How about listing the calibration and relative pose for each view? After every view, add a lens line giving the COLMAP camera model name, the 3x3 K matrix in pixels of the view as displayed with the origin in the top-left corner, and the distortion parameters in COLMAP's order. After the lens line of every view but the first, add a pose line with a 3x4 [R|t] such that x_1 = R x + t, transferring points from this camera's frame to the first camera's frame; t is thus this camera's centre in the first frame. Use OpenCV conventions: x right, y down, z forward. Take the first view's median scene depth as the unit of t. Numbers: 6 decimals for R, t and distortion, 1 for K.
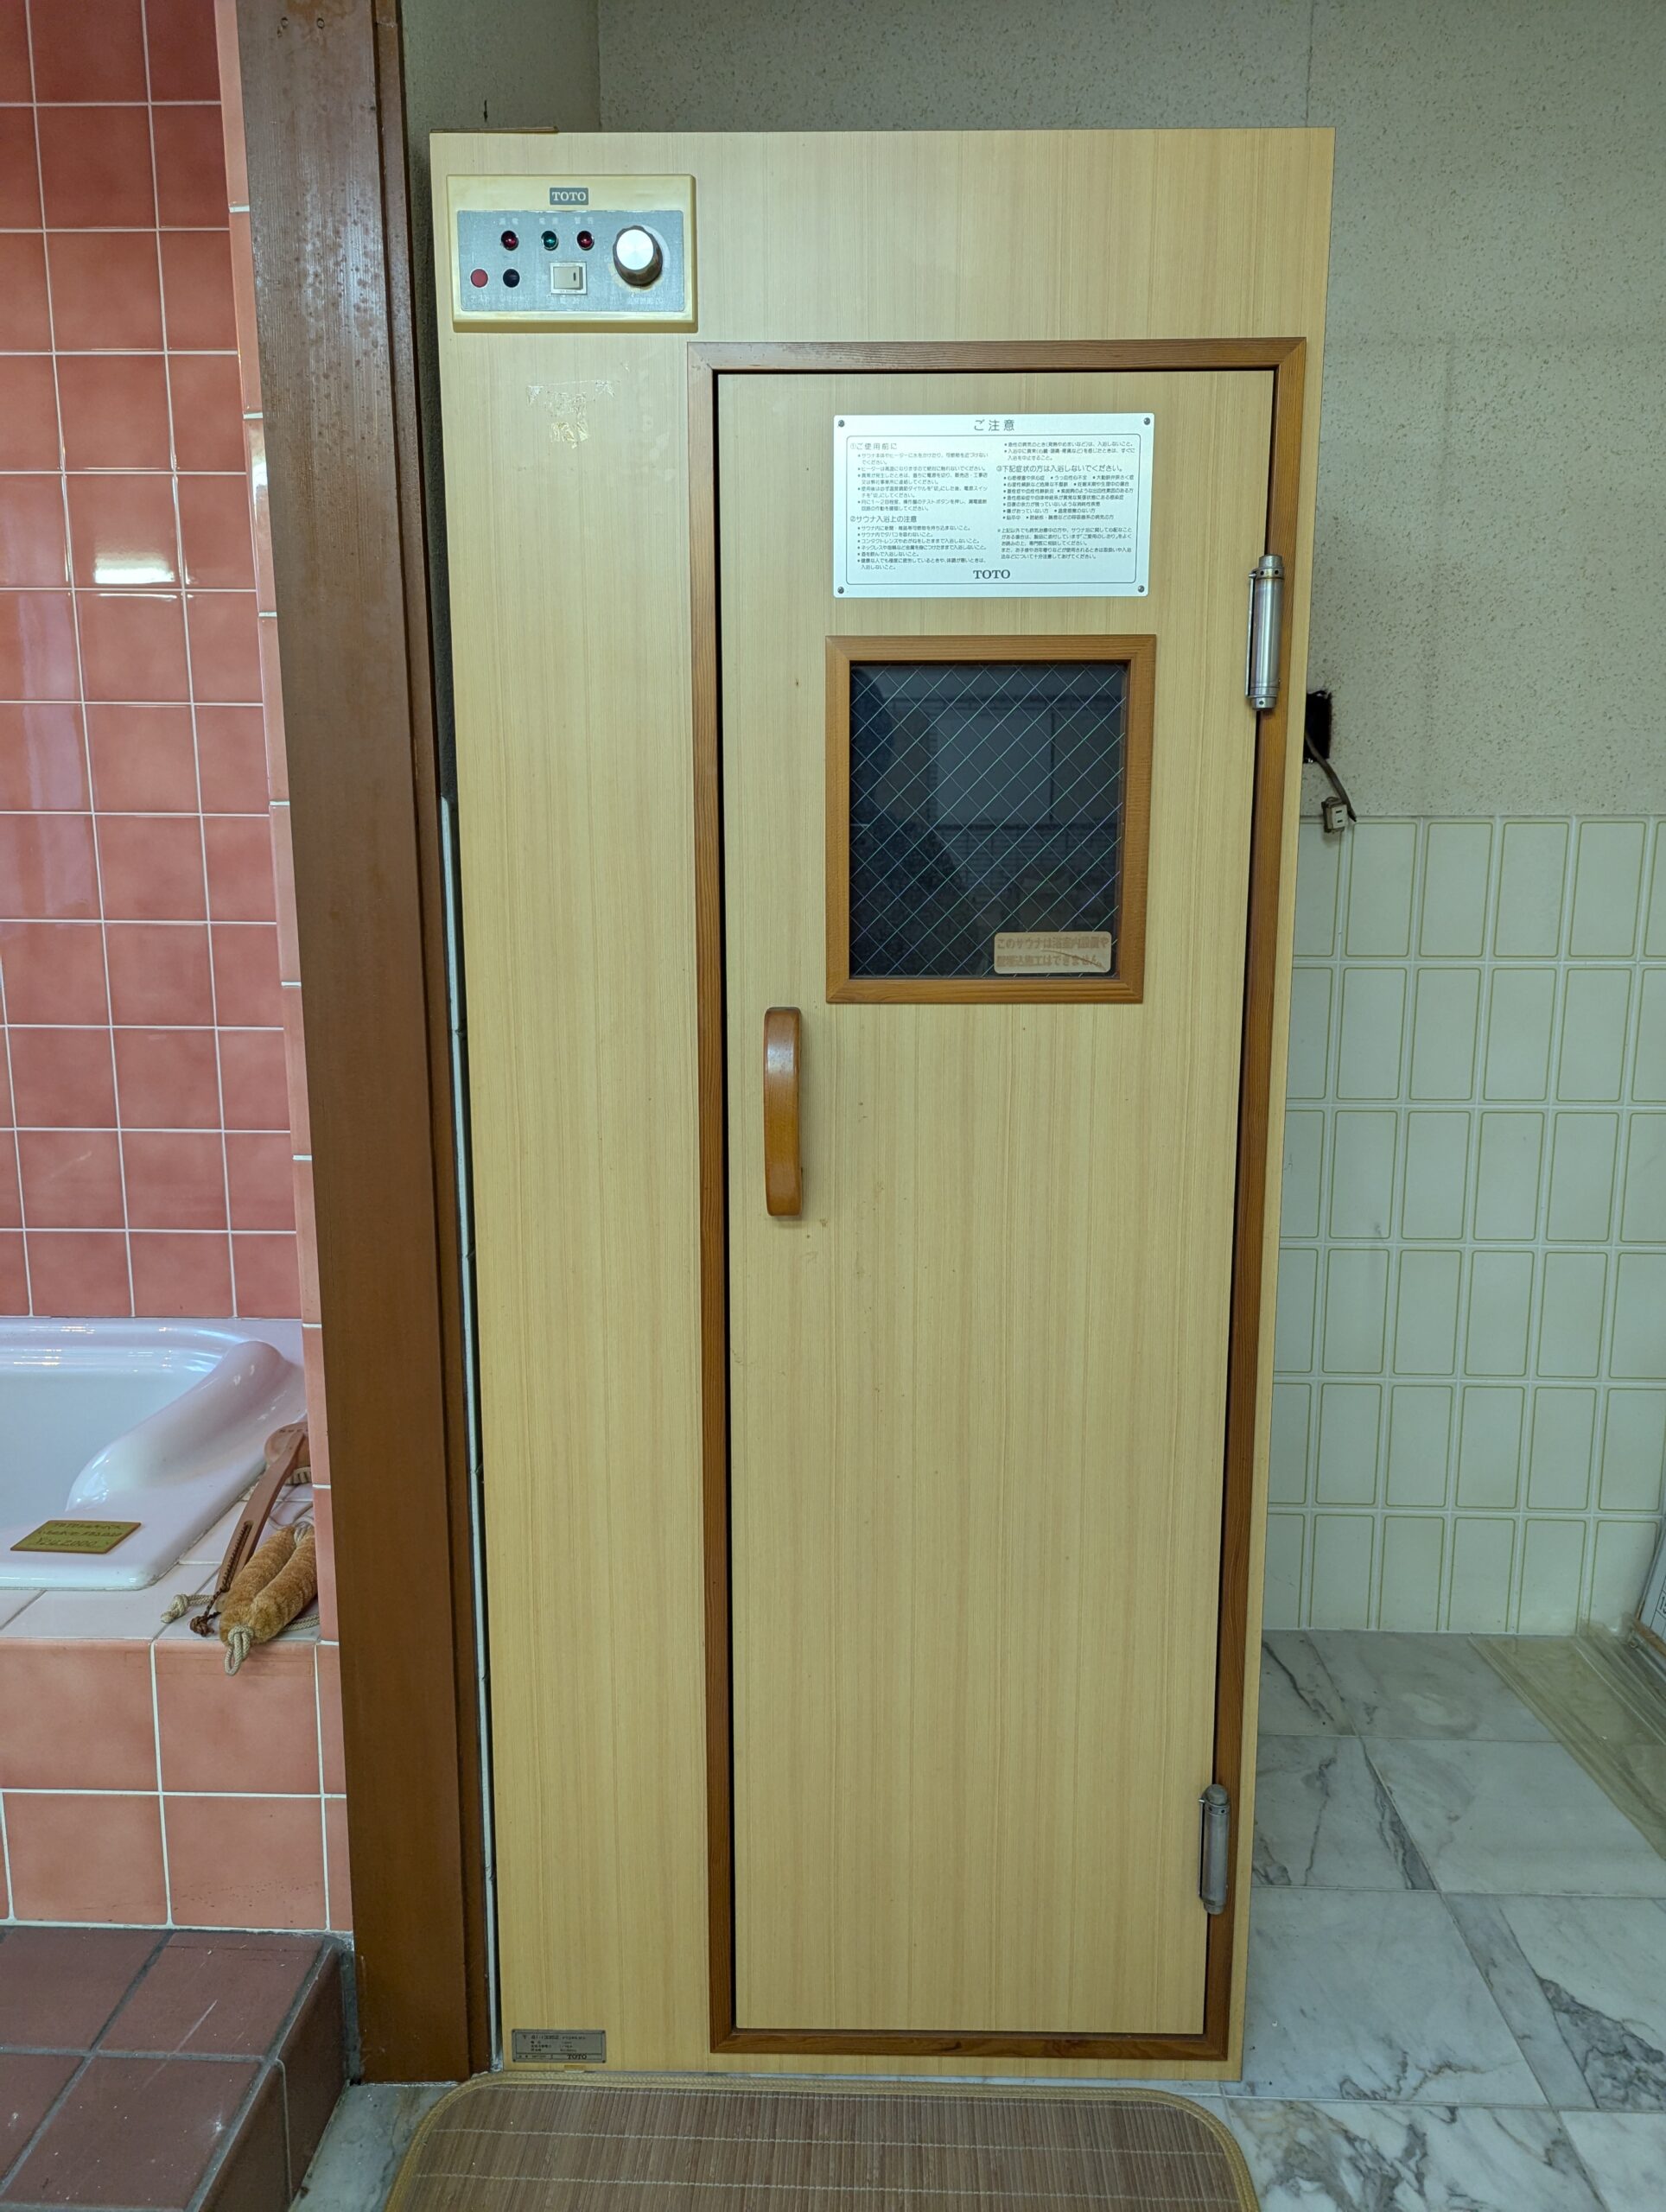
lens RADIAL K [[1568.1, 0, 829.1], [0, 1568.1, 1103.0], [0, 0, 1]] dist [0.032157, -0.000185]
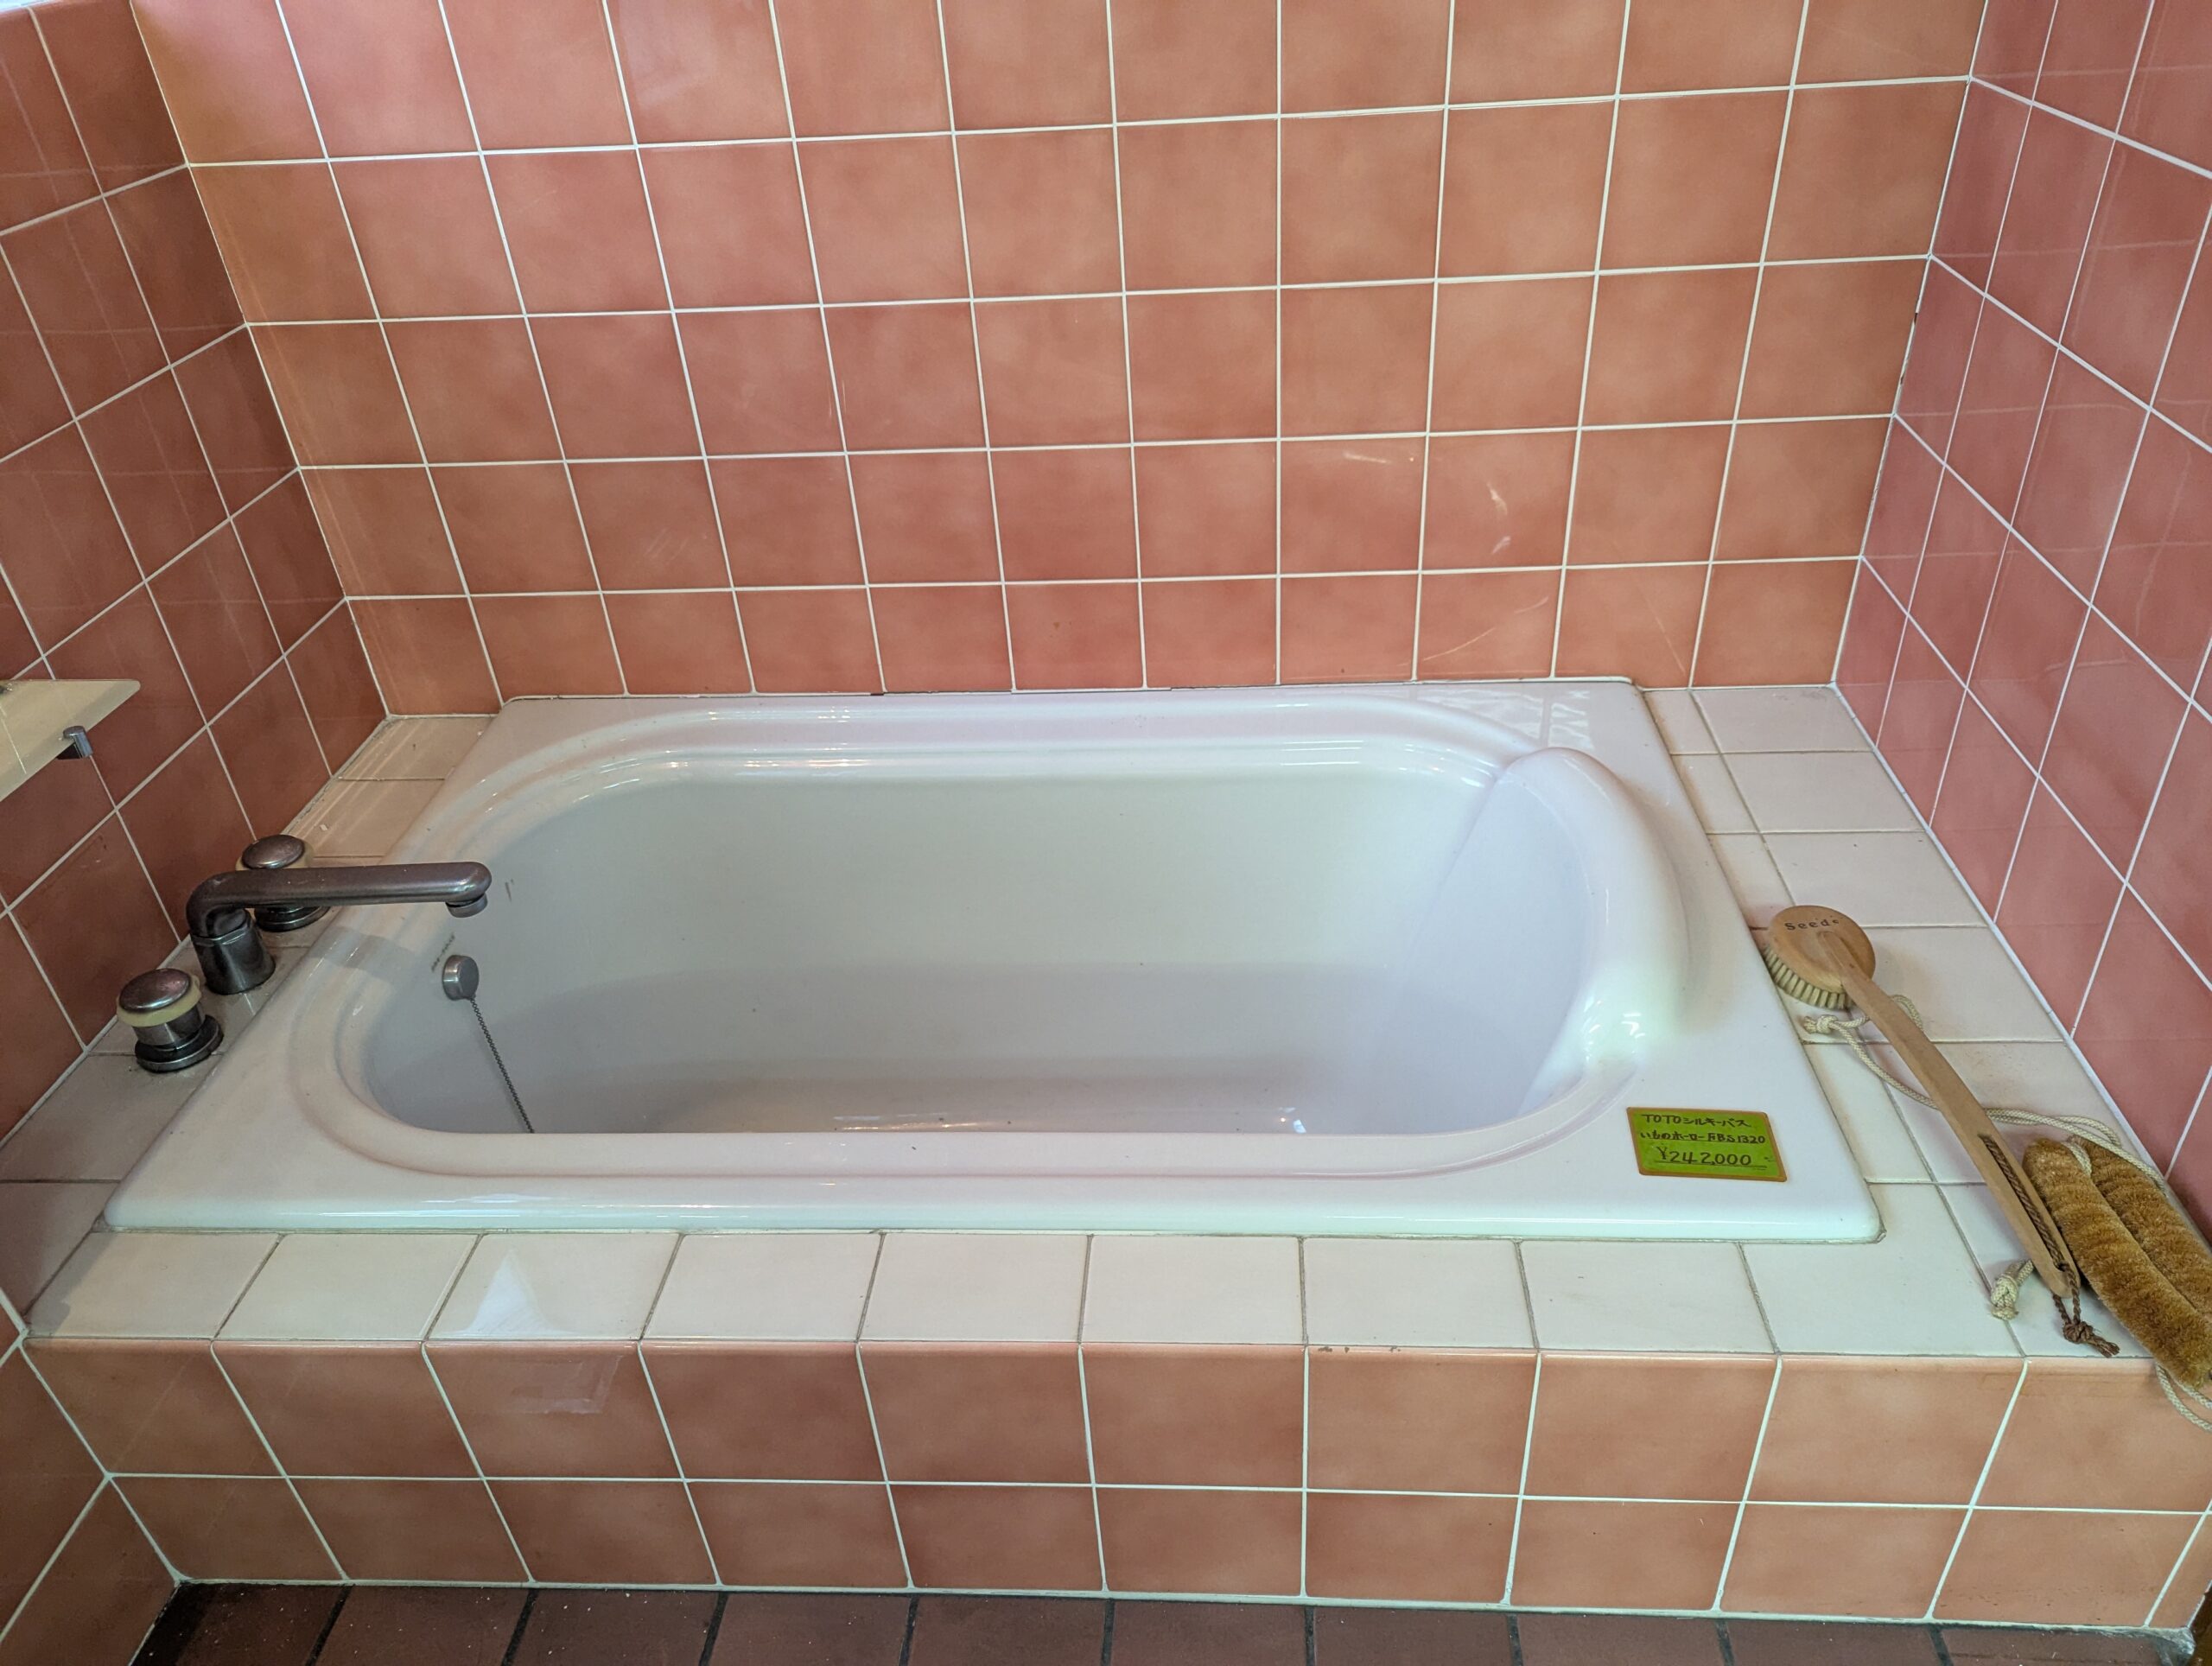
lens RADIAL K [[1568.1, 0, 1118.5], [0, 1568.1, 825.3], [0, 0, 1]] dist [0.032157, -0.000185]
pose [[0.998599, -0.041563, -0.032750, -0.701273], [0.051180, 0.915833, 0.398284, -0.148988], [0.013439, -0.399403, 0.916677, 0.403770]]
